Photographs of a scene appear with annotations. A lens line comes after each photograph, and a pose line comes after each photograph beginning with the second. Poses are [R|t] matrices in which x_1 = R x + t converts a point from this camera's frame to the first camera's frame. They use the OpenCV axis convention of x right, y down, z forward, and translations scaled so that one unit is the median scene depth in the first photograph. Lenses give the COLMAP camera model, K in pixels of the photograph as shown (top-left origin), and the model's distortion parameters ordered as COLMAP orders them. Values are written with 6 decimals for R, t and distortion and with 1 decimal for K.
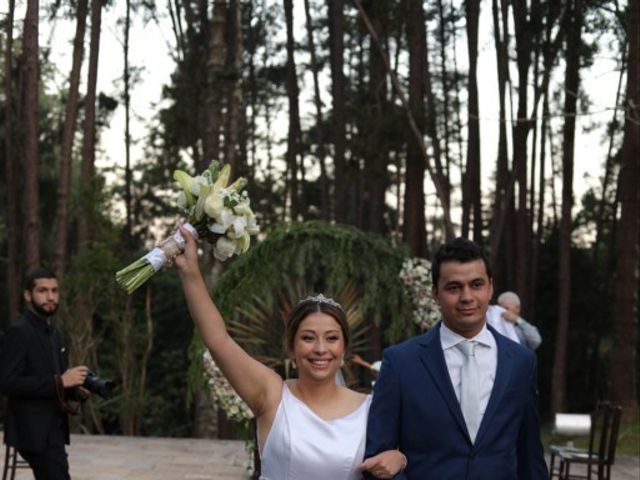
lens RADIAL K [[2665.6, 0, 318.9], [0, 2665.6, 239.7], [0, 0, 1]] dist [0.009930, 0.000000]
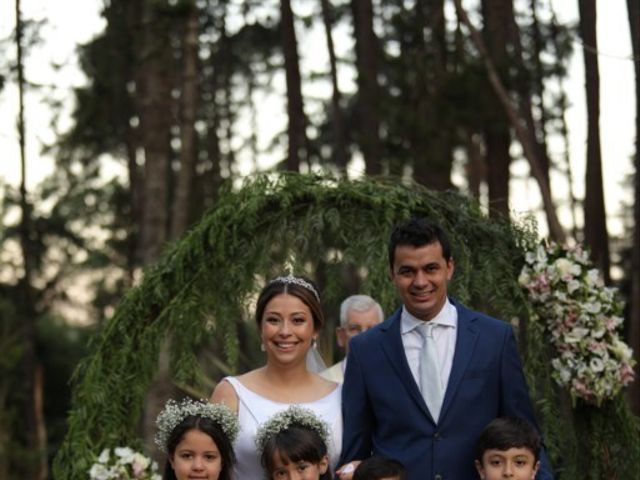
lens RADIAL K [[2665.6, 0, 321.8], [0, 2665.6, 240.8], [0, 0, 1]] dist [0.009930, 0.000000]
pose [[0.999561, -0.028754, -0.007205, 0.000396], [0.028291, 0.997933, -0.057695, 0.025381], [0.008849, 0.057466, 0.998308, 0.440609]]
